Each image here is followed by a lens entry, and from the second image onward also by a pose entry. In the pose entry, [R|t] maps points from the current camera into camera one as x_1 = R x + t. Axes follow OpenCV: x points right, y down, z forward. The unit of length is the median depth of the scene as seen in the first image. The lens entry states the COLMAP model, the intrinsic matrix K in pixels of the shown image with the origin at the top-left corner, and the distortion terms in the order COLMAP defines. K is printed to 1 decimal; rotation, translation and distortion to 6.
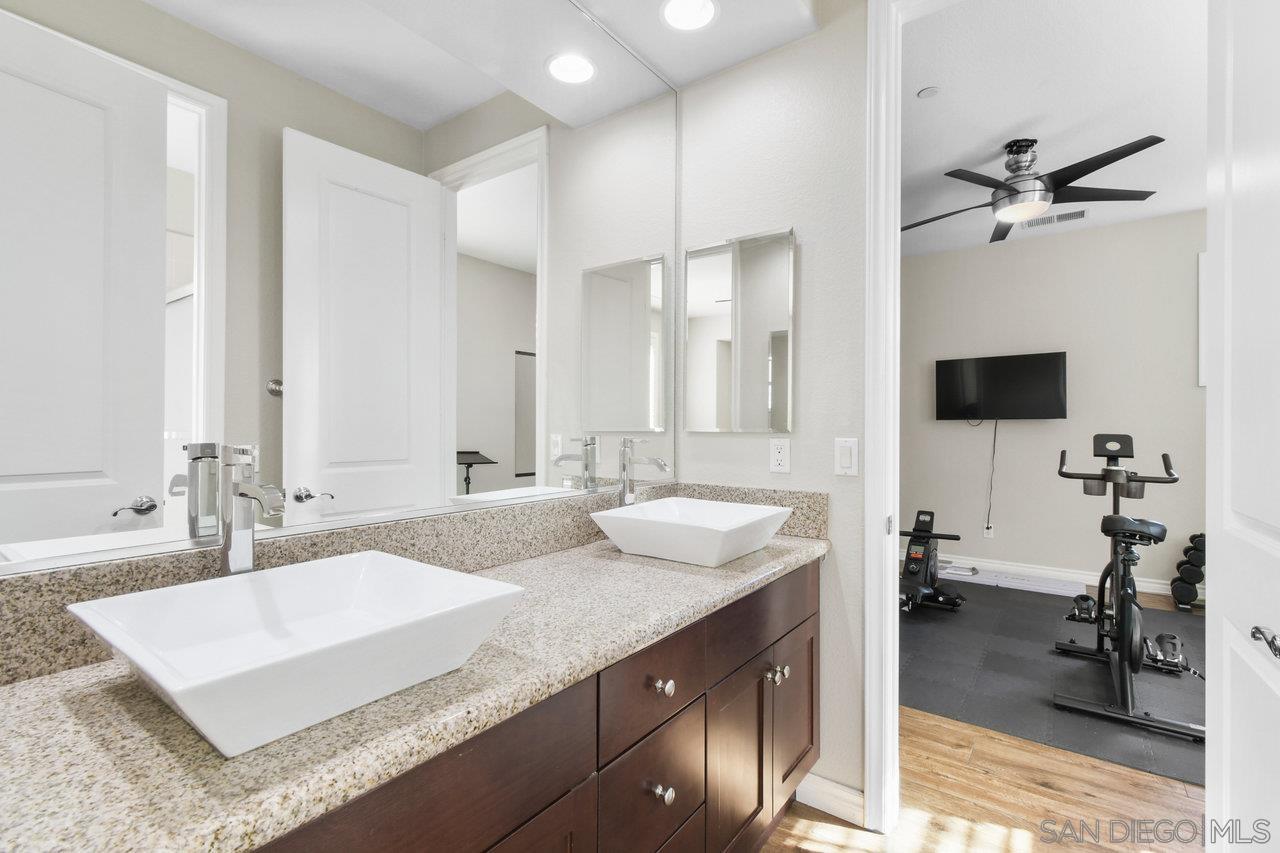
lens RADIAL K [[581.2, 0, 638.4], [0, 581.2, 425.4], [0, 0, 1]] dist [0.000650, -0.000068]
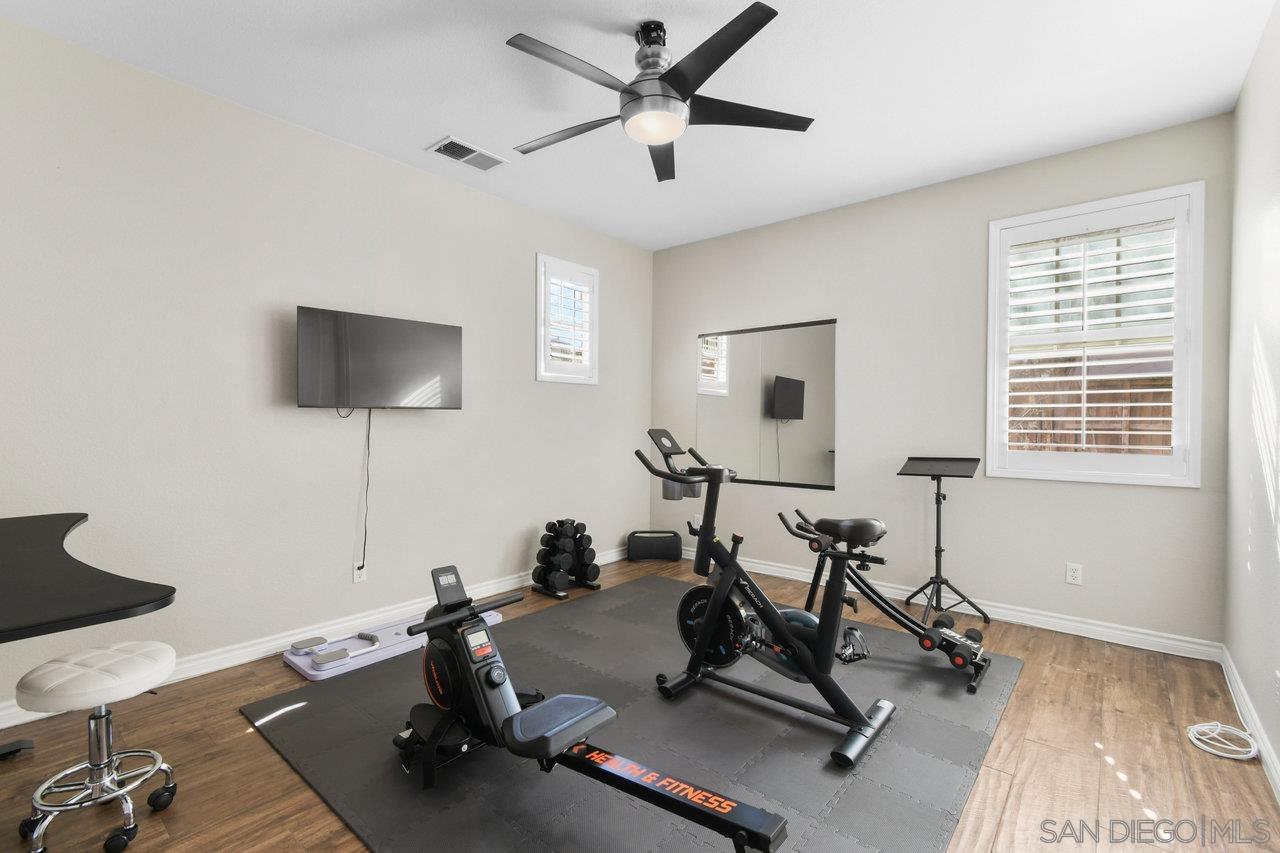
lens RADIAL K [[581.2, 0, 637.4], [0, 581.2, 422.3], [0, 0, 1]] dist [0.000650, -0.000068]
pose [[0.072768, -0.012729, 0.997268, -0.065718], [-0.000301, 0.999918, 0.012785, -0.004259], [-0.997349, -0.001230, 0.072758, 0.756226]]
